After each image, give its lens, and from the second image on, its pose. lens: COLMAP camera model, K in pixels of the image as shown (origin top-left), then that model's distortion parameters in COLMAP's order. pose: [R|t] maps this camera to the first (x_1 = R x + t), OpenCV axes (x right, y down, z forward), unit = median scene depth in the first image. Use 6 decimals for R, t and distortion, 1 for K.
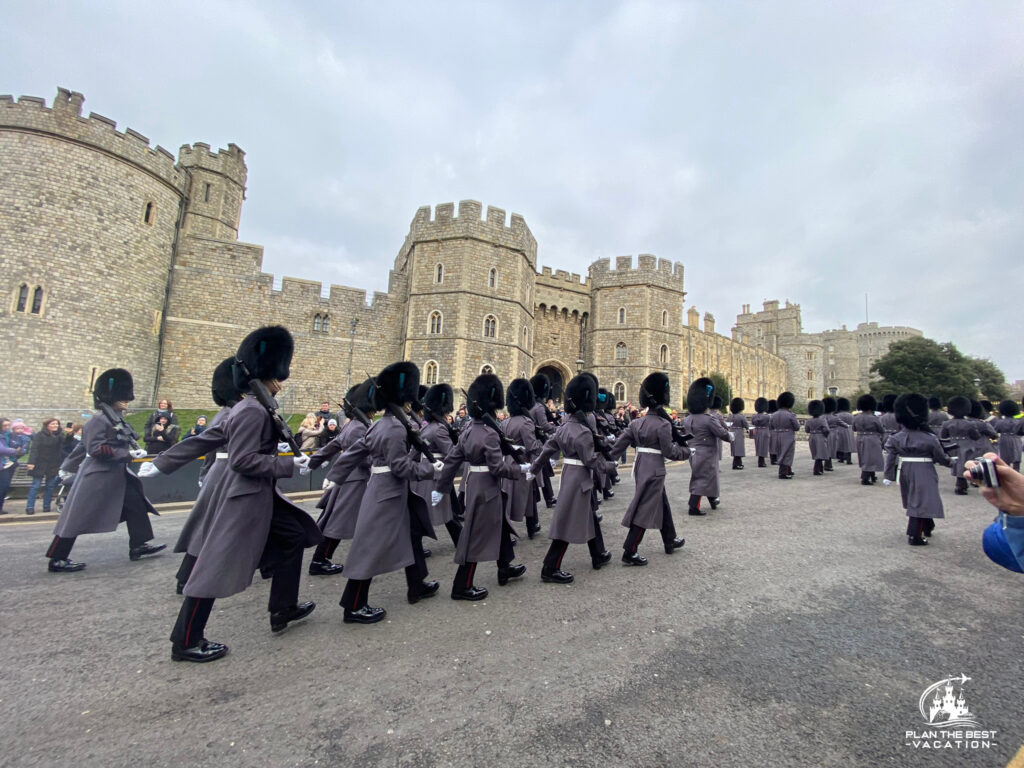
lens RADIAL K [[400.1, 0, 512.0], [0, 400.1, 384.0], [0, 0, 1]] dist [0.069465, -0.000010]
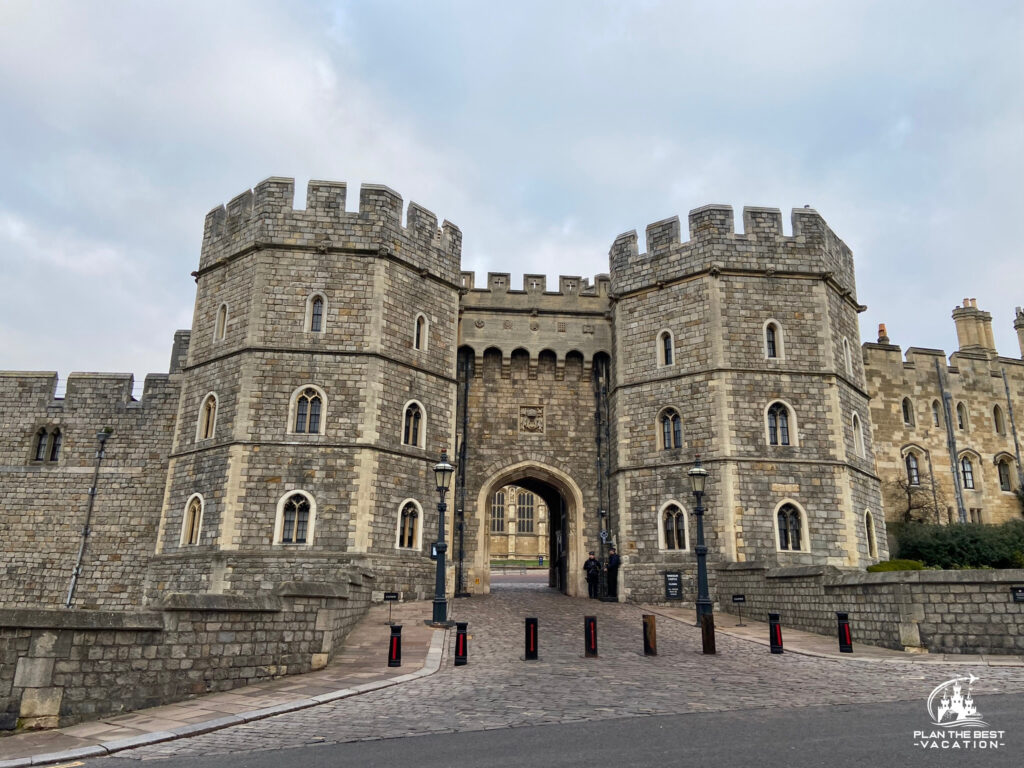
lens RADIAL K [[750.1, 0, 512.0], [0, 750.1, 384.0], [0, 0, 1]] dist [0.076764, -0.002548]
pose [[0.935897, -0.132595, -0.326367, 0.385385], [0.071815, 0.978817, -0.191730, 0.012038], [0.344876, 0.156001, 0.925594, 0.200581]]
